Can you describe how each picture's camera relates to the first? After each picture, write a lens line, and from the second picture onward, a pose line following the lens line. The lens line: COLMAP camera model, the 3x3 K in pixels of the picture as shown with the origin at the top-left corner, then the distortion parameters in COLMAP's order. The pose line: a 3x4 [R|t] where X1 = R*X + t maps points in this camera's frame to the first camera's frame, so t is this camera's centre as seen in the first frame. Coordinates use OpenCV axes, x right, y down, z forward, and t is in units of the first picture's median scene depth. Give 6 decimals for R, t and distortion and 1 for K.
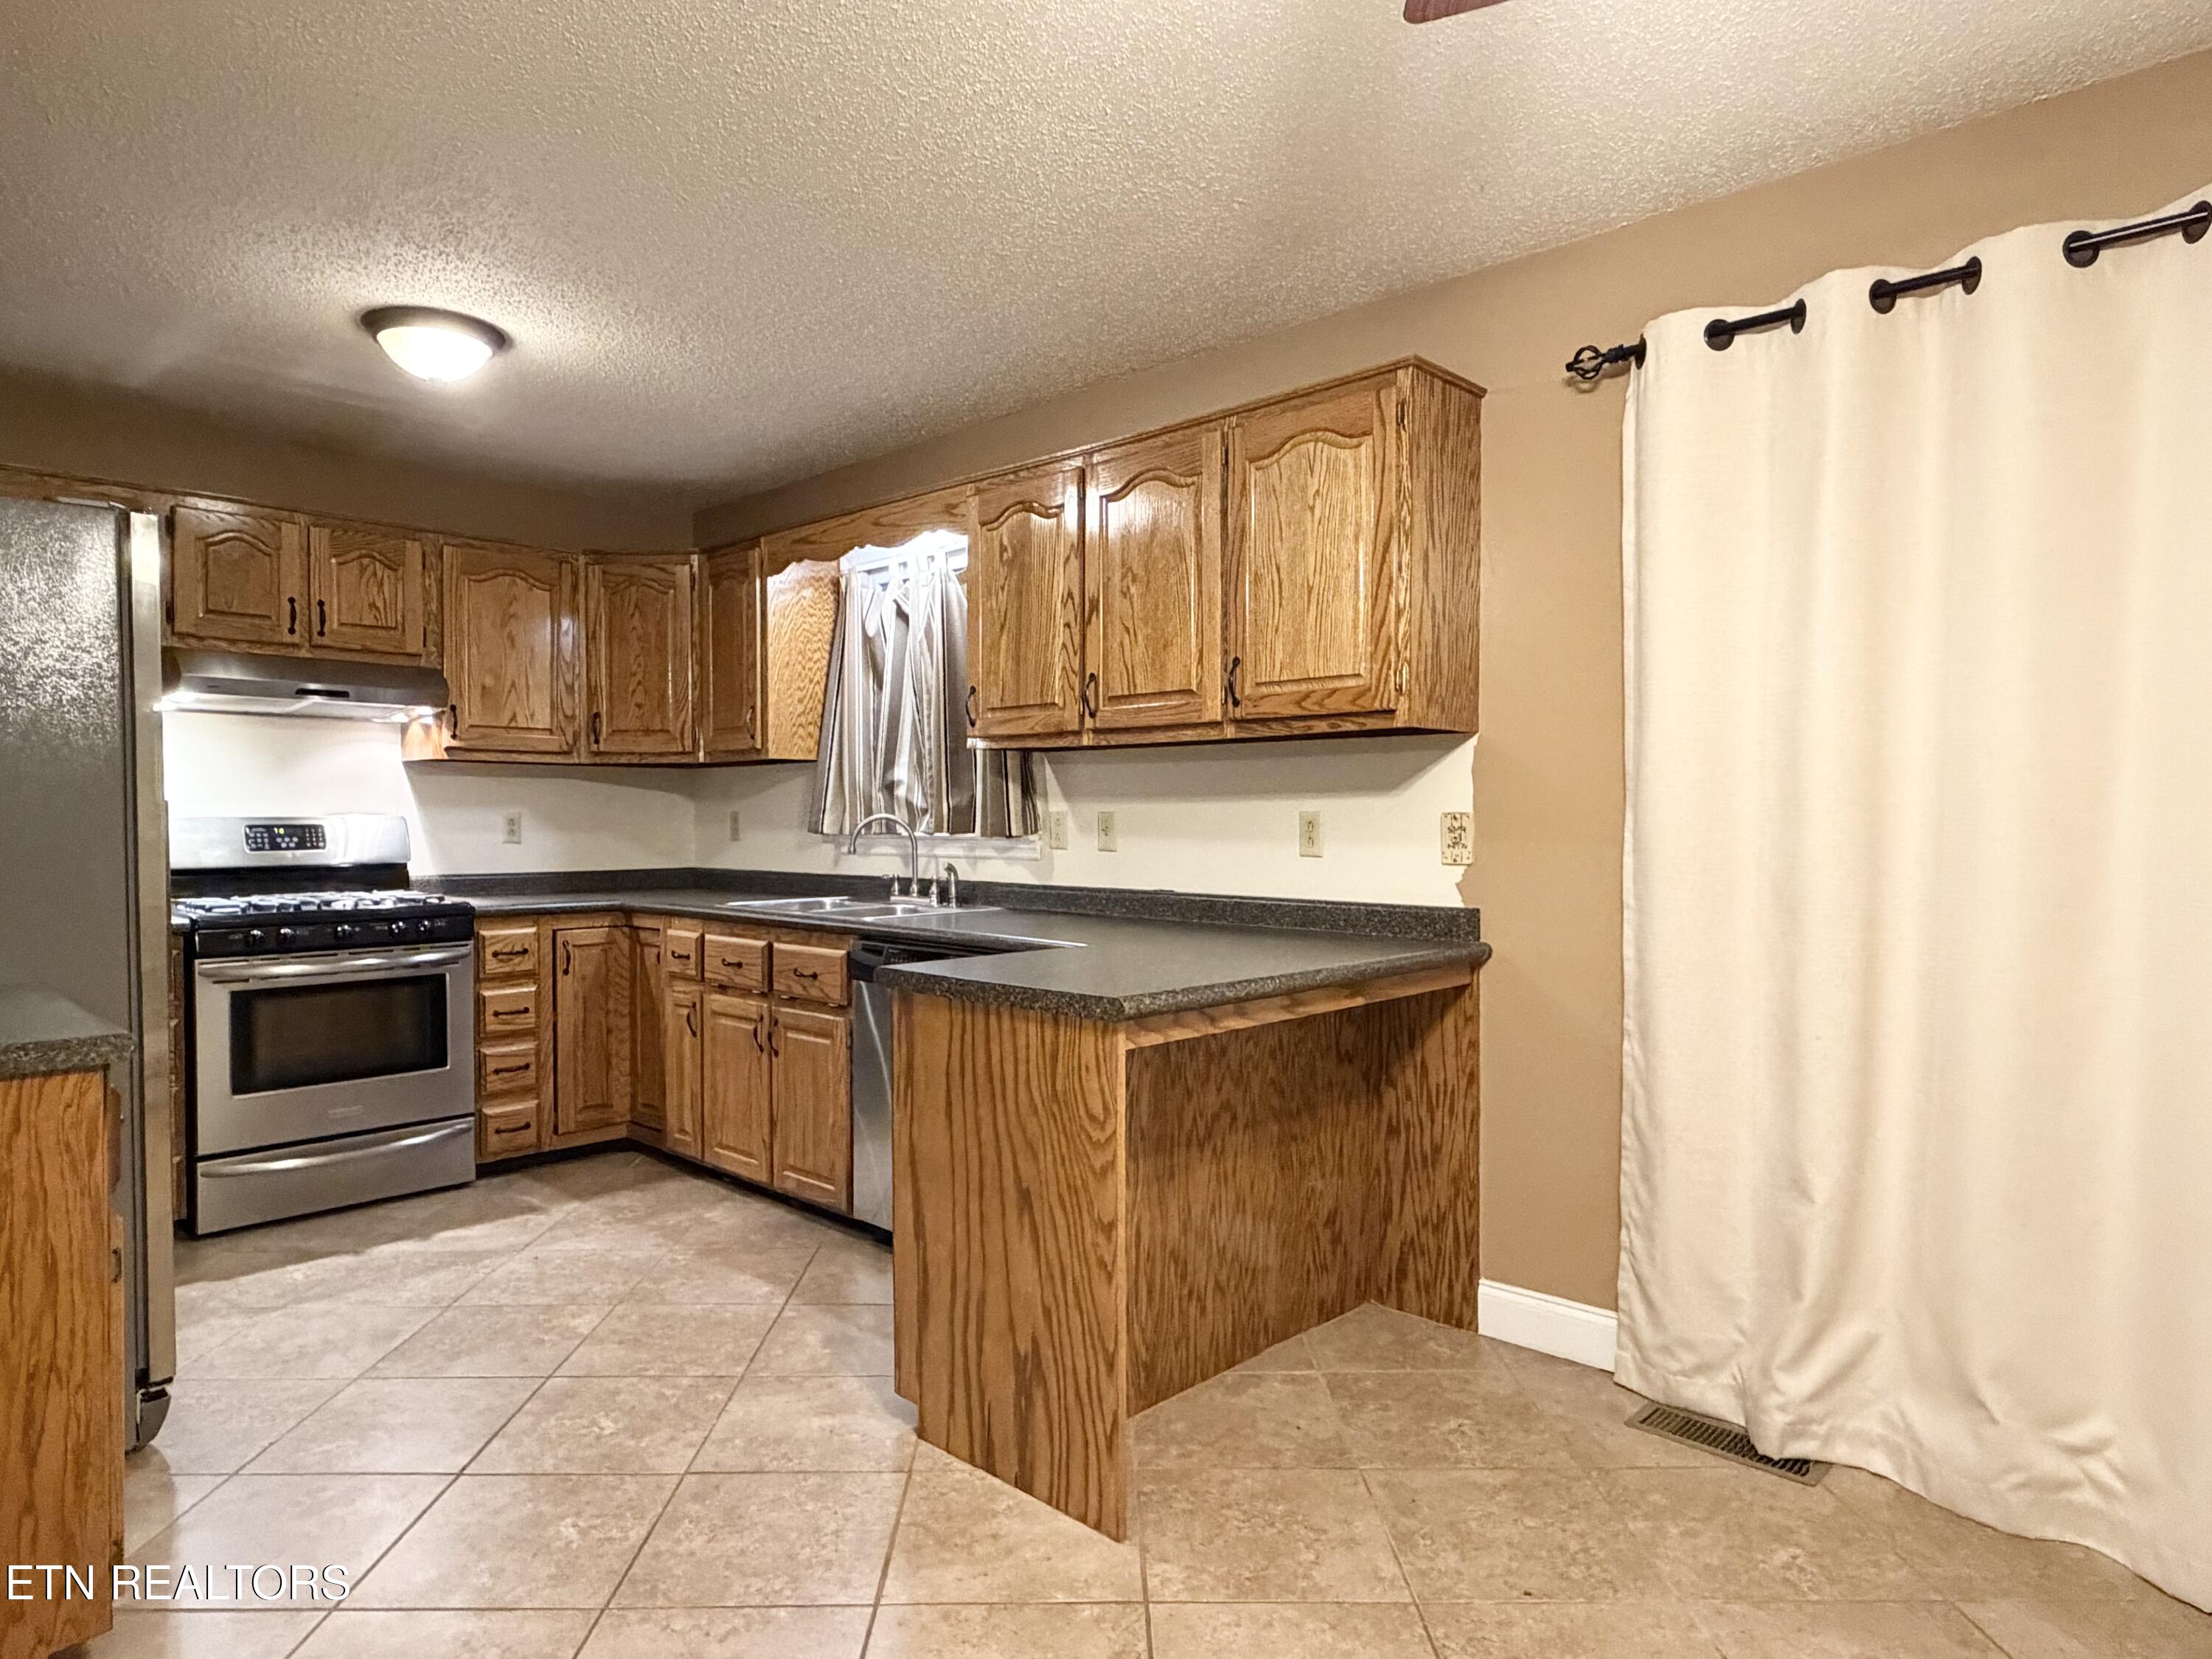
lens RADIAL K [[1318.1, 0, 1107.6], [0, 1318.1, 844.6], [0, 0, 1]] dist [-0.003687, -0.000458]
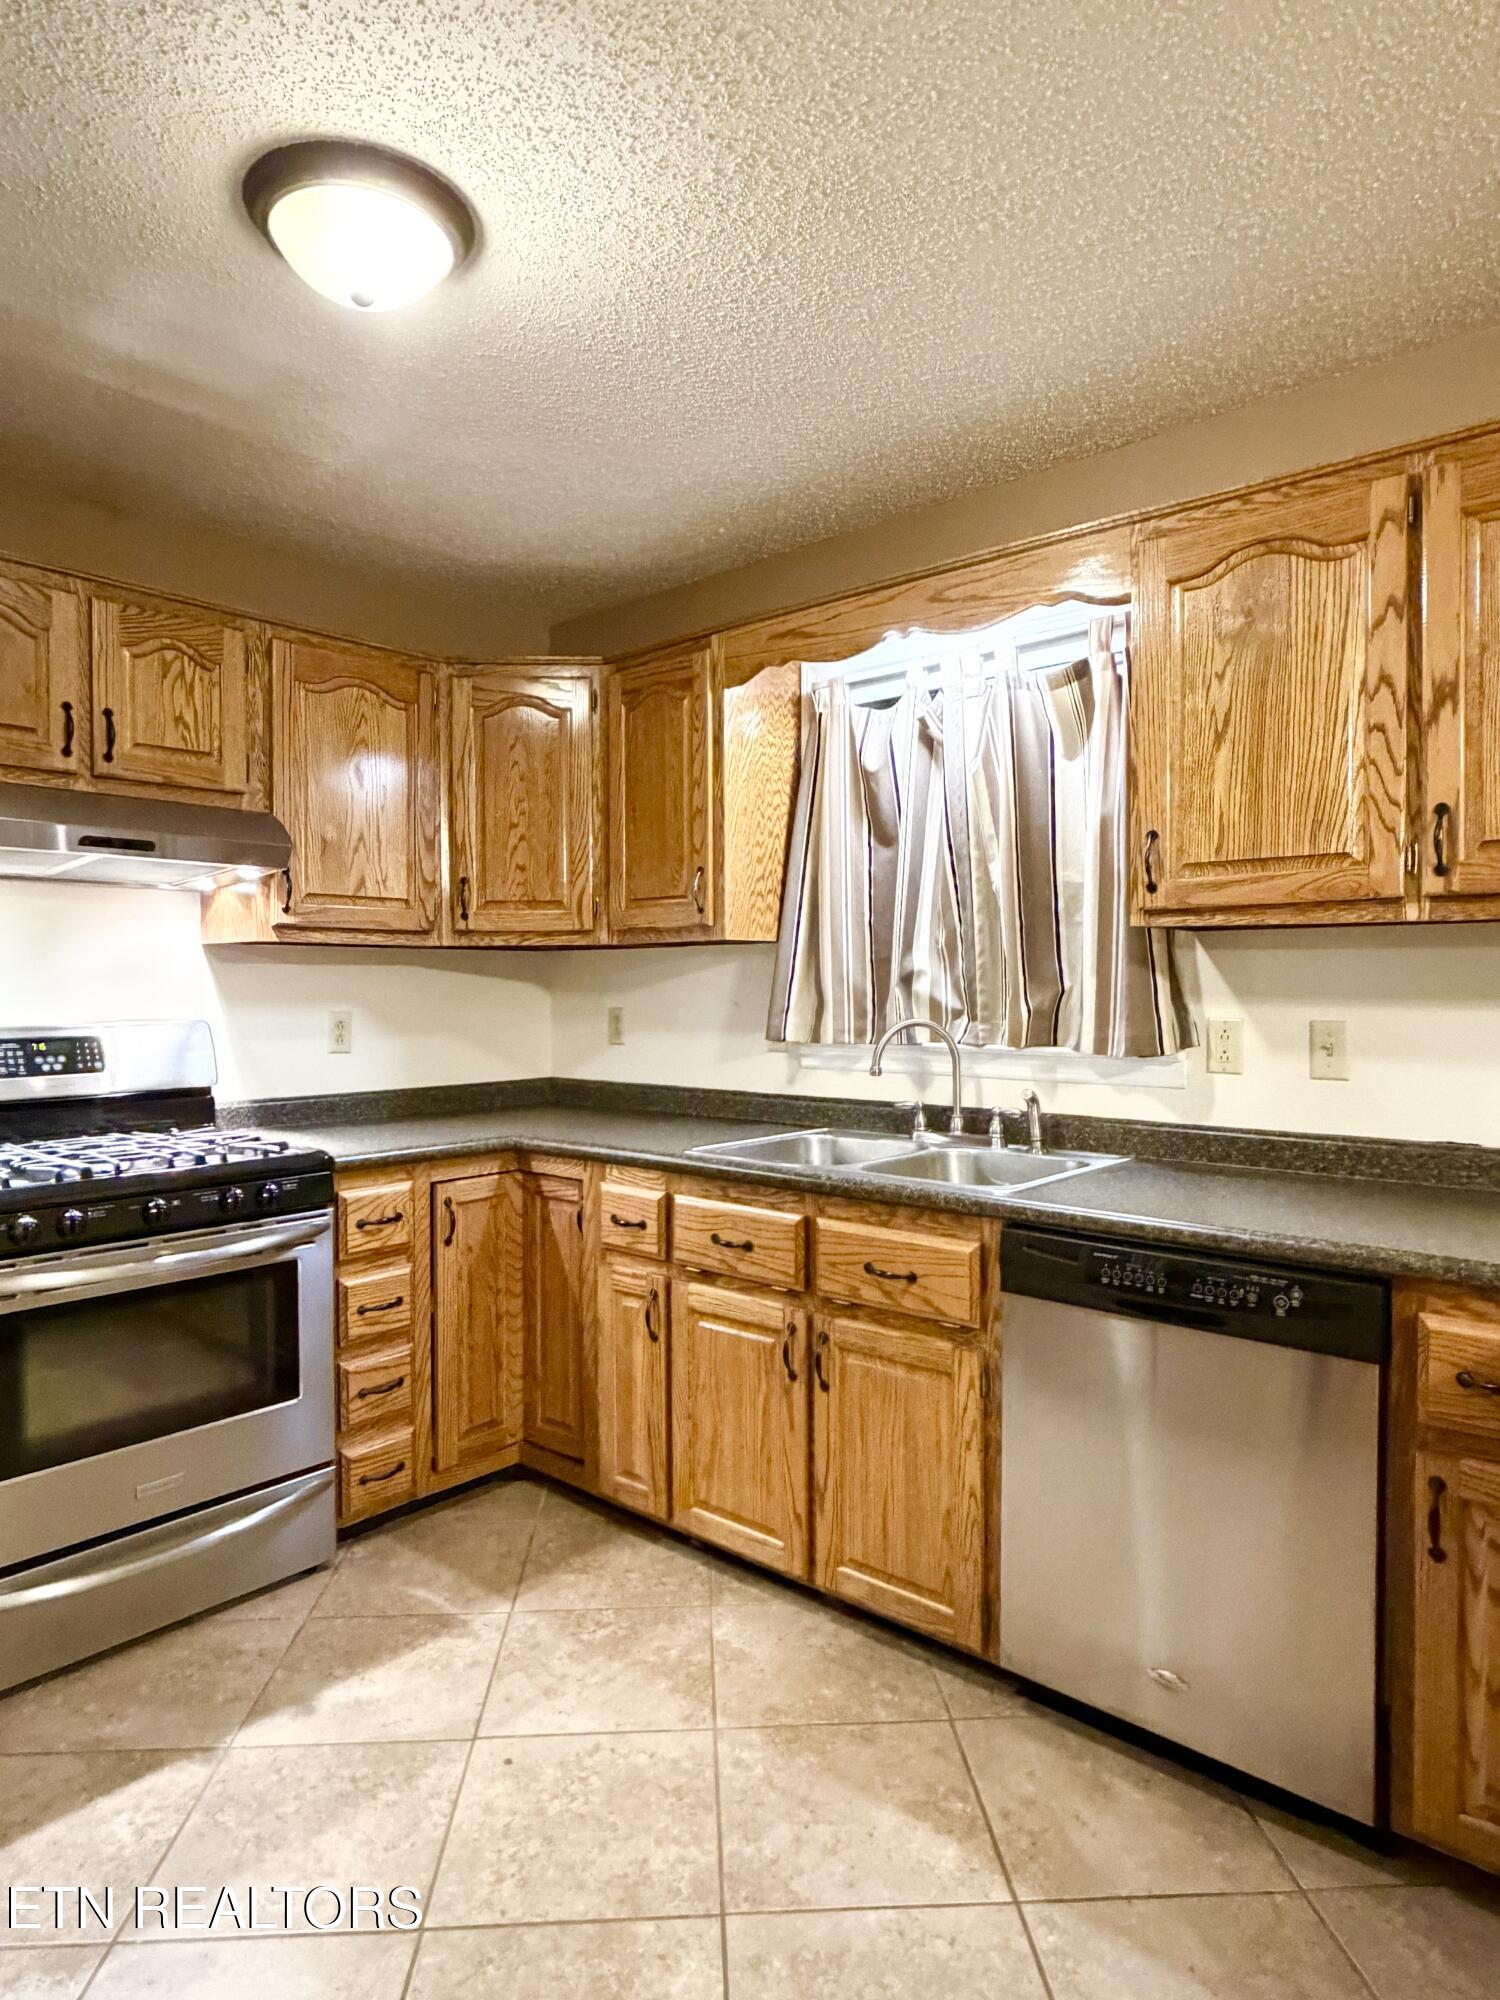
lens RADIAL K [[1196.2, 0, 750.0], [0, 1196.2, 1000.0], [0, 0, 1]] dist [0.000806, 0.000022]
pose [[0.999284, -0.004049, 0.037628, -0.284200], [0.004386, 0.999951, -0.008879, -0.028036], [-0.037590, 0.009038, 0.999252, 0.364712]]
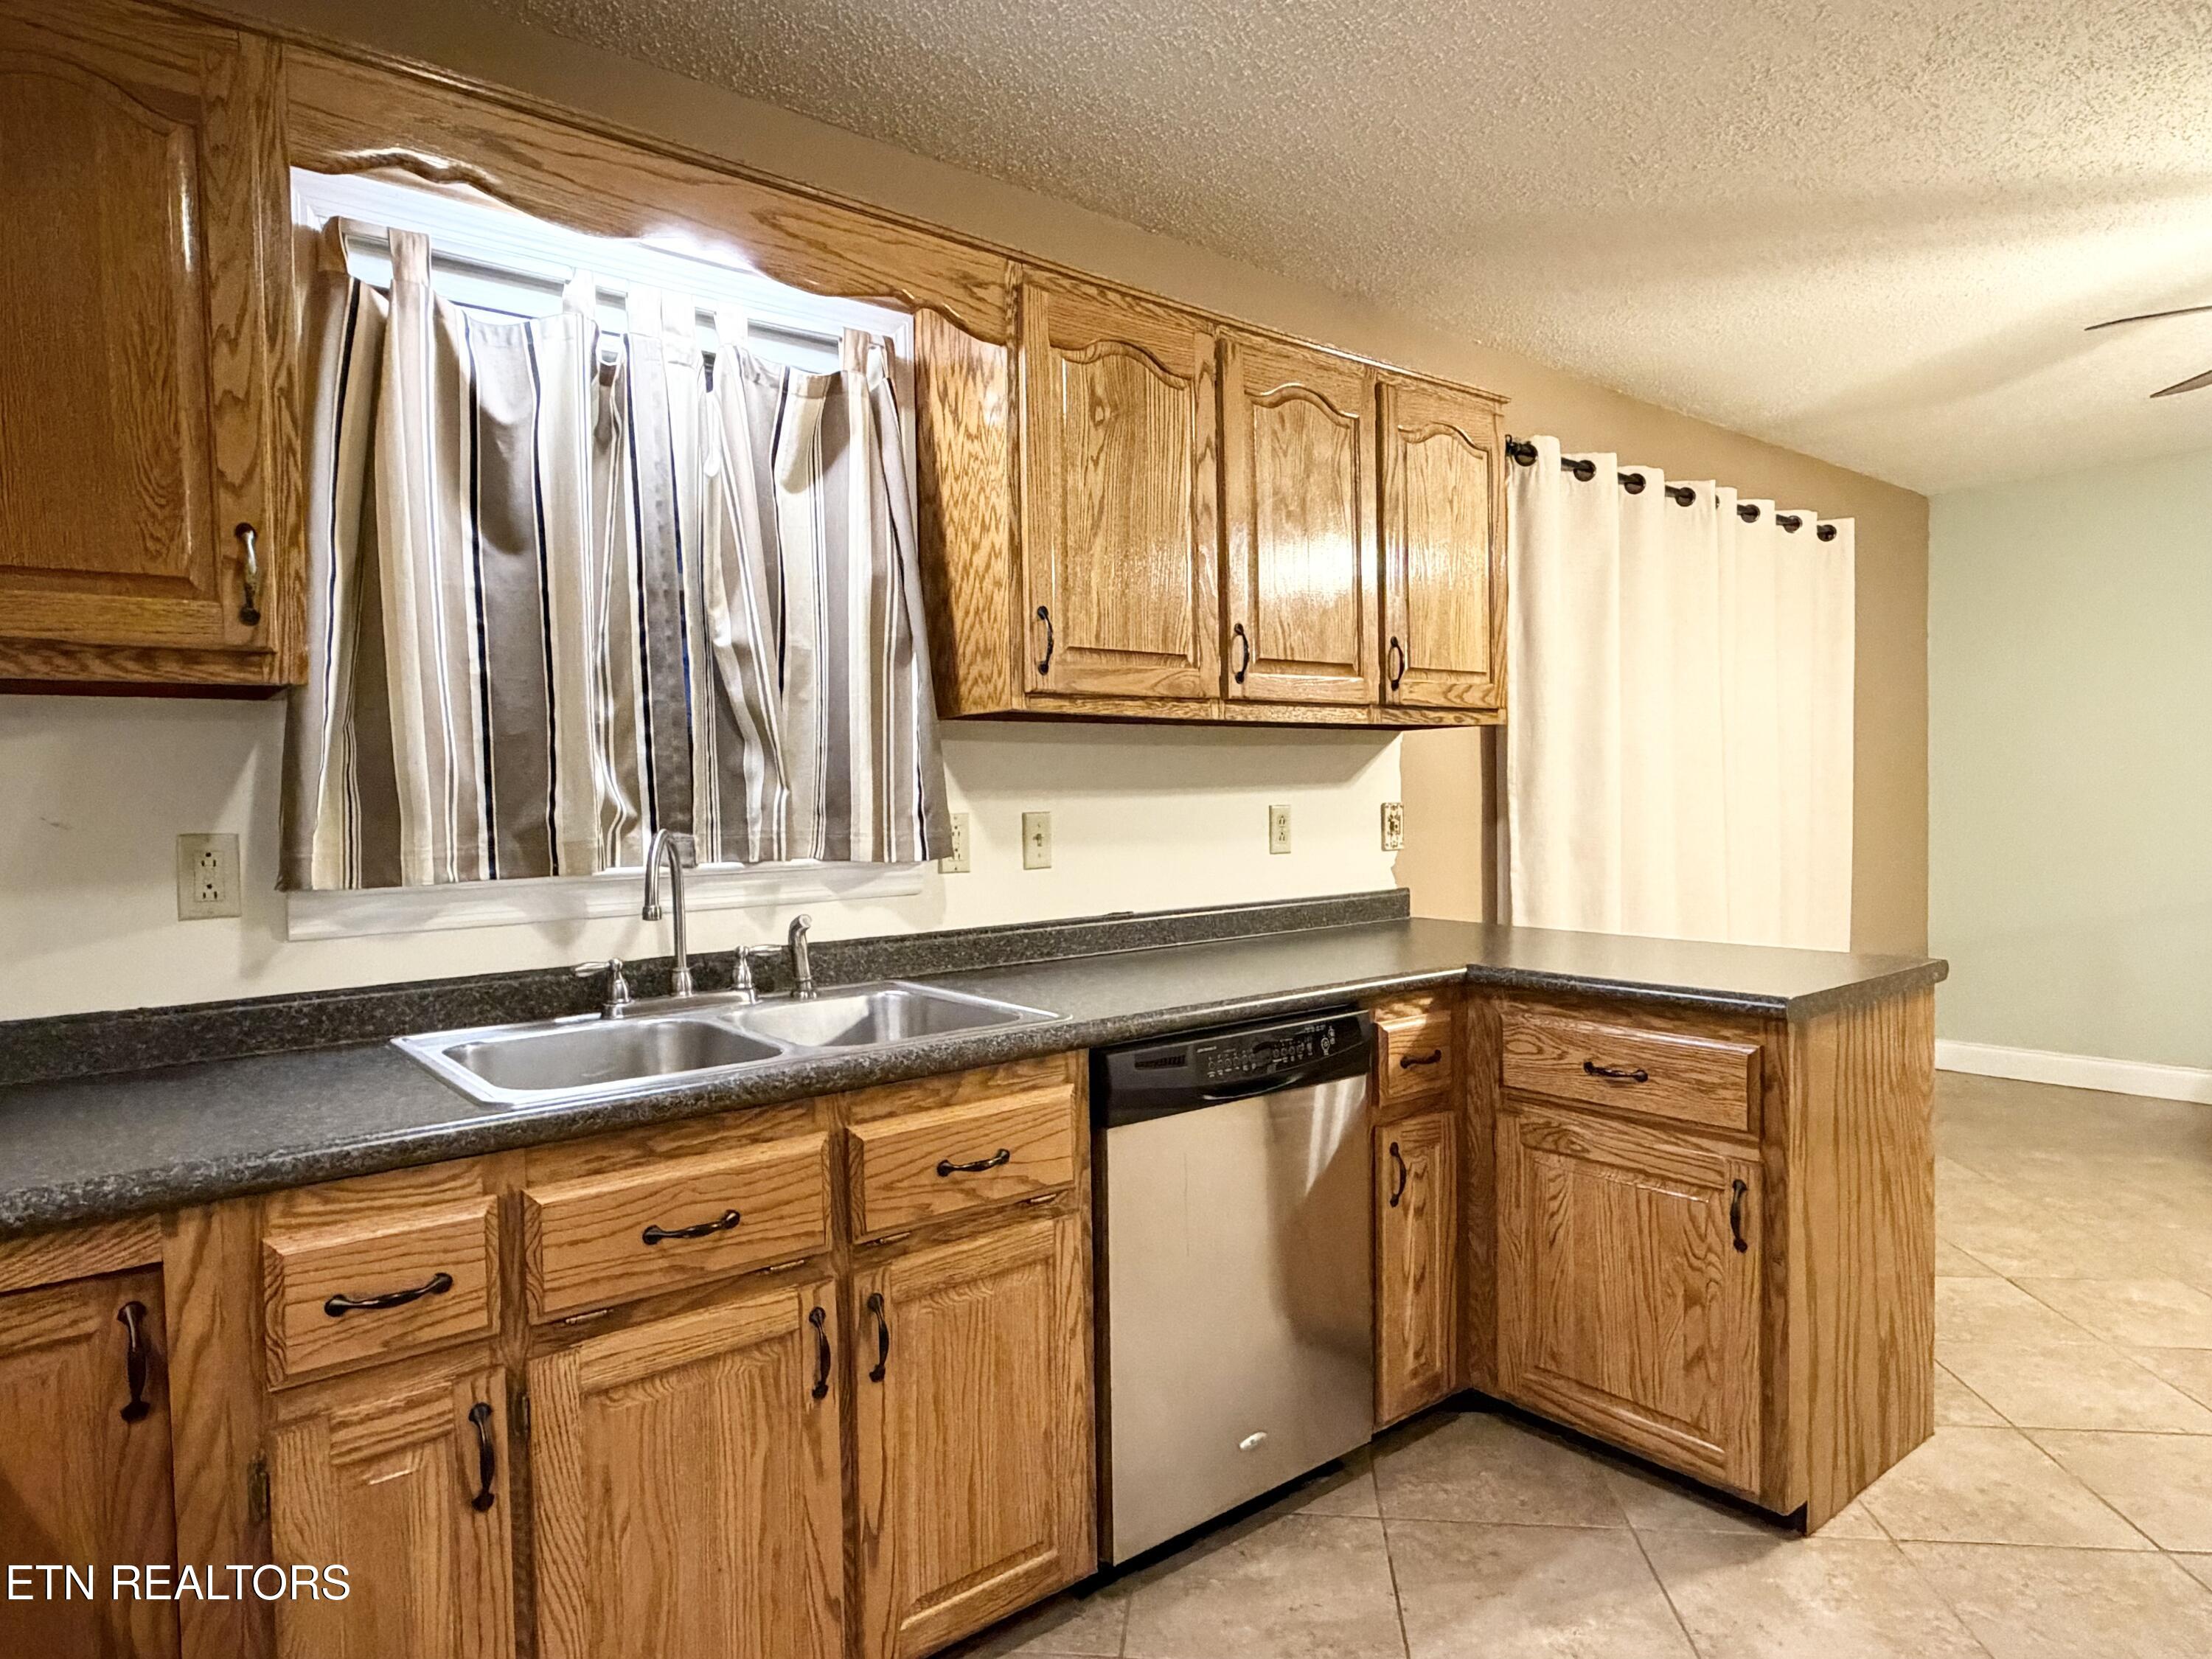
lens RADIAL K [[1323.0, 0, 1095.9], [0, 1323.0, 837.9], [0, 0, 1]] dist [0.000806, 0.000022]
pose [[0.128810, -0.036620, 0.990993, -0.615735], [0.041289, 0.998649, 0.031536, -0.028717], [-0.990809, 0.036855, 0.130148, 0.790533]]
